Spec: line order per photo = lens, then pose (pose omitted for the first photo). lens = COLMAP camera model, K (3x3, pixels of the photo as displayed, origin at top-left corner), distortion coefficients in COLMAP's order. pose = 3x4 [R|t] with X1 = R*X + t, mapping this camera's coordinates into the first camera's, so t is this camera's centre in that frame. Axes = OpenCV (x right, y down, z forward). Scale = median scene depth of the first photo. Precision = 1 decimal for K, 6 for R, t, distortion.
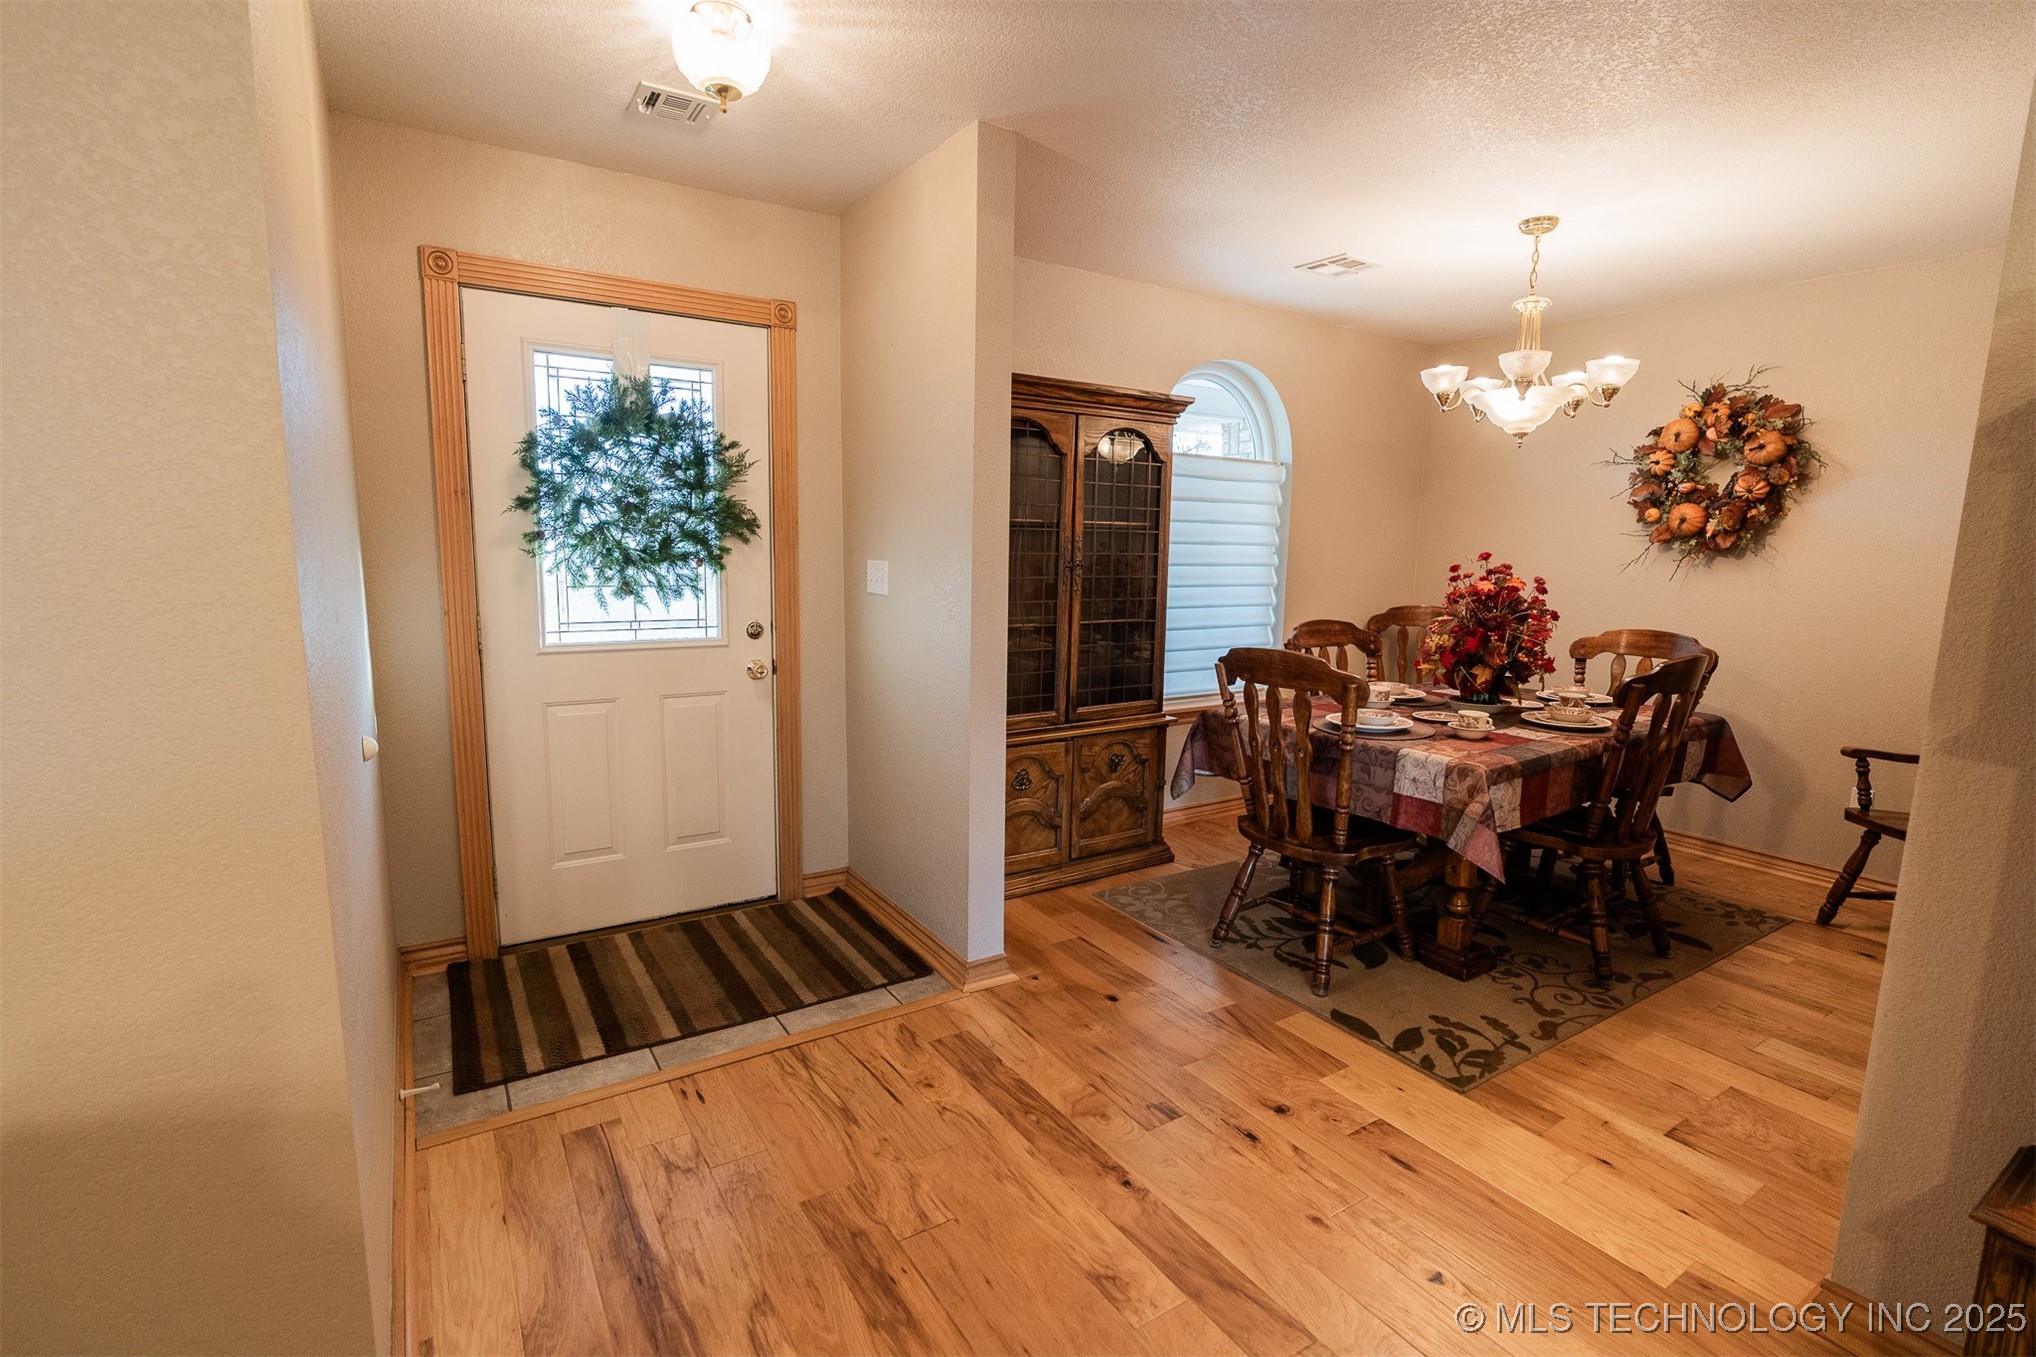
lens RADIAL K [[937.0, 0, 1022.5], [0, 937.0, 677.9], [0, 0, 1]] dist [-0.013446, 0.001191]
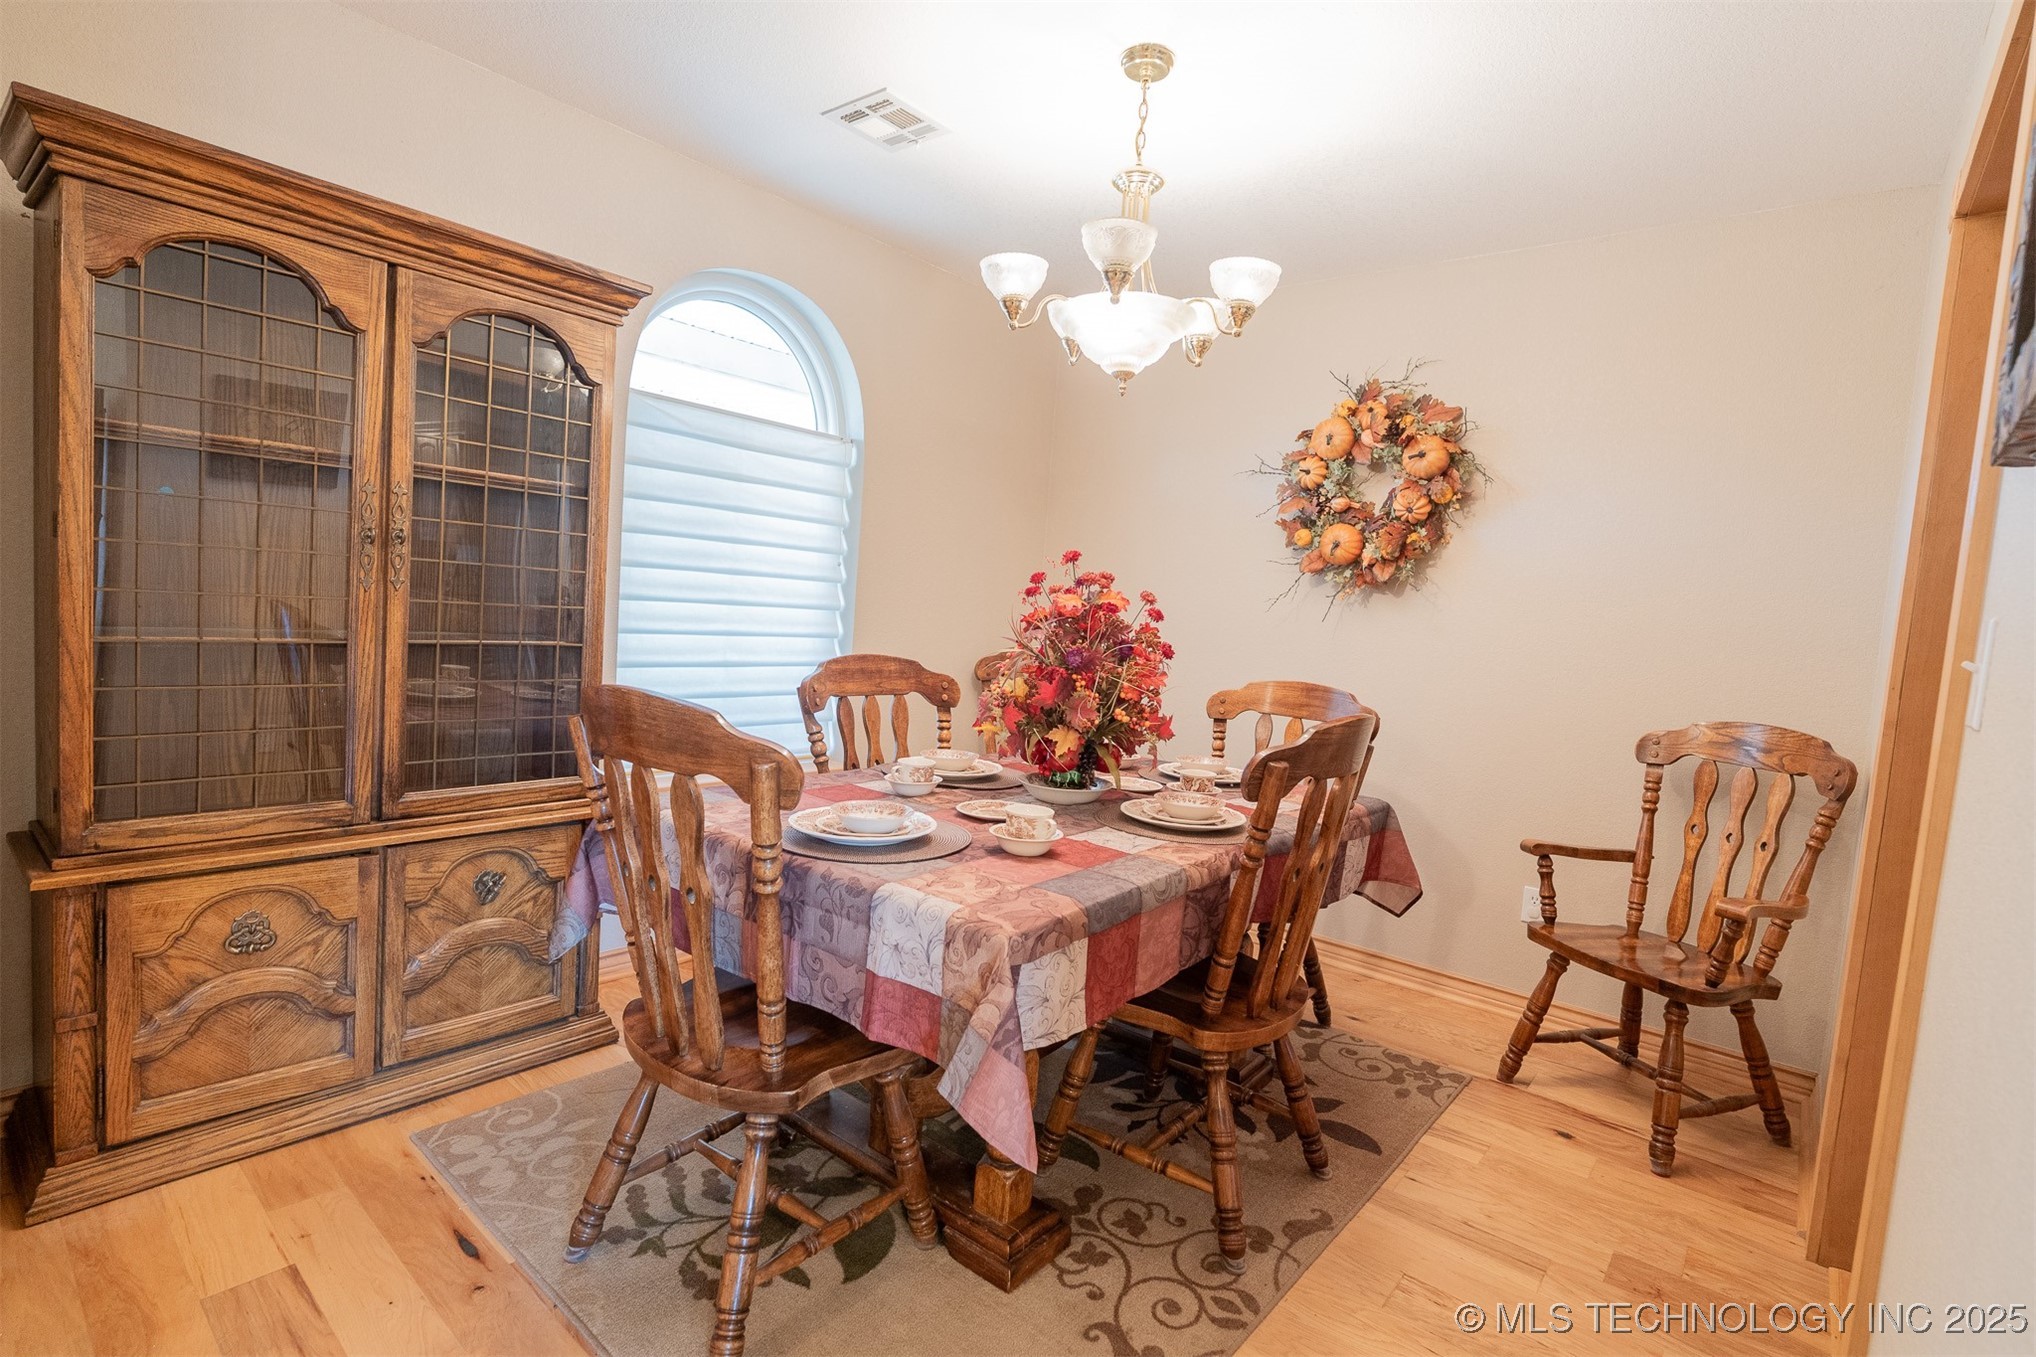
lens RADIAL K [[967.9, 0, 1016.2], [0, 967.9, 675.4], [0, 0, 1]] dist [-0.013061, 0.002967]
pose [[0.955078, 0.028420, 0.294987, 0.271751], [-0.010997, 0.998104, -0.060556, -0.008356], [-0.296149, 0.054592, 0.953580, 0.391548]]
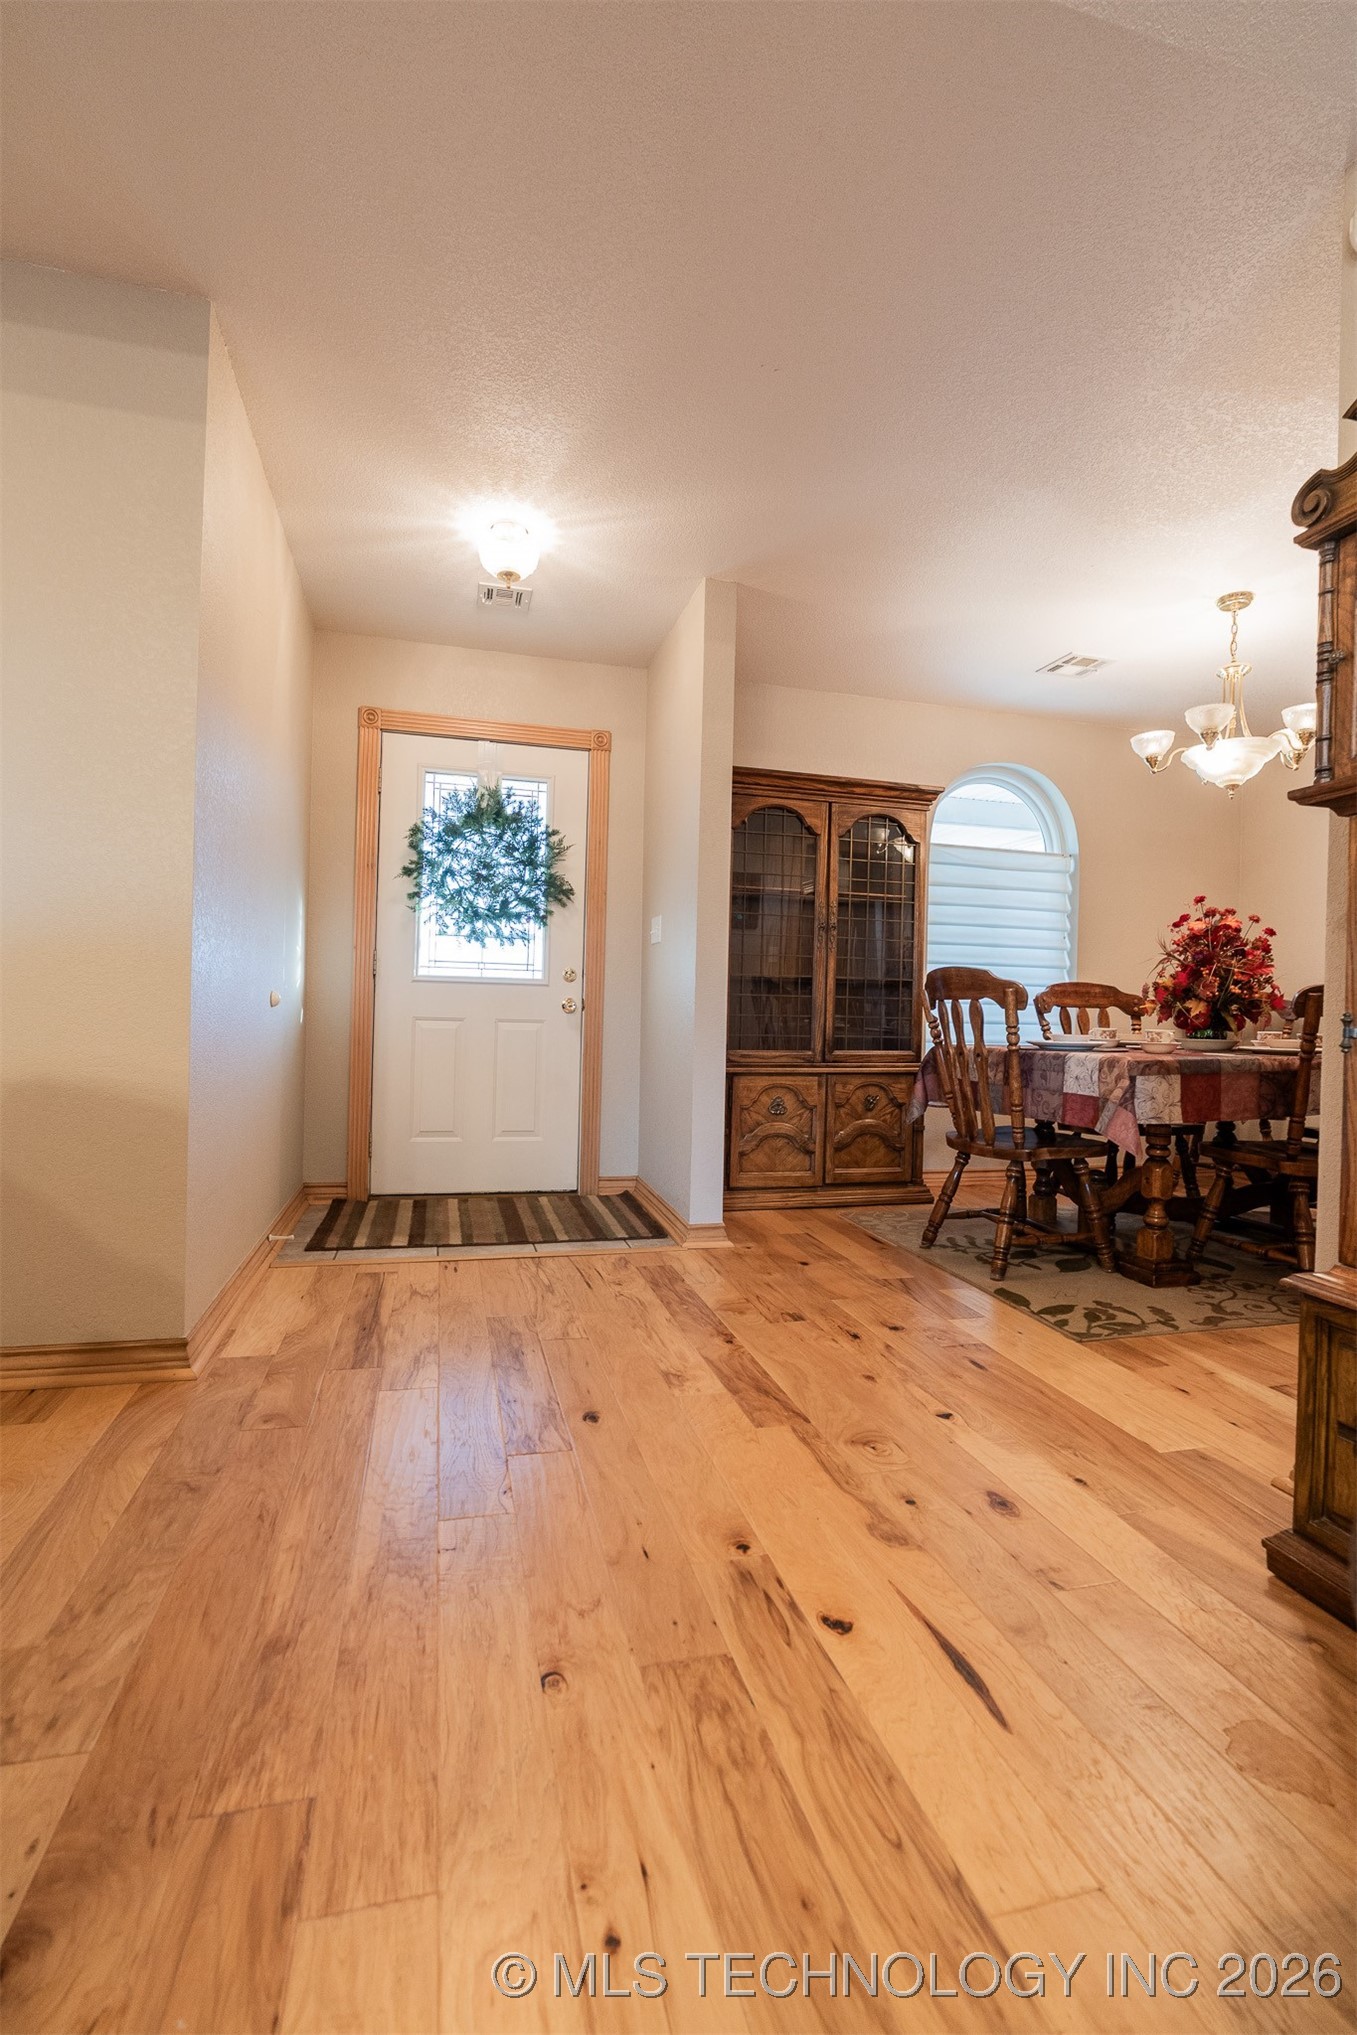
lens RADIAL K [[909.0, 0, 676.6], [0, 909.0, 1011.2], [0, 0, 1]] dist [-0.015288, 0.001023]
pose [[0.948842, 0.004709, -0.315715, 0.262293], [-0.052117, 0.988510, -0.141889, 0.176227], [0.311419, 0.151084, 0.938185, -0.132965]]
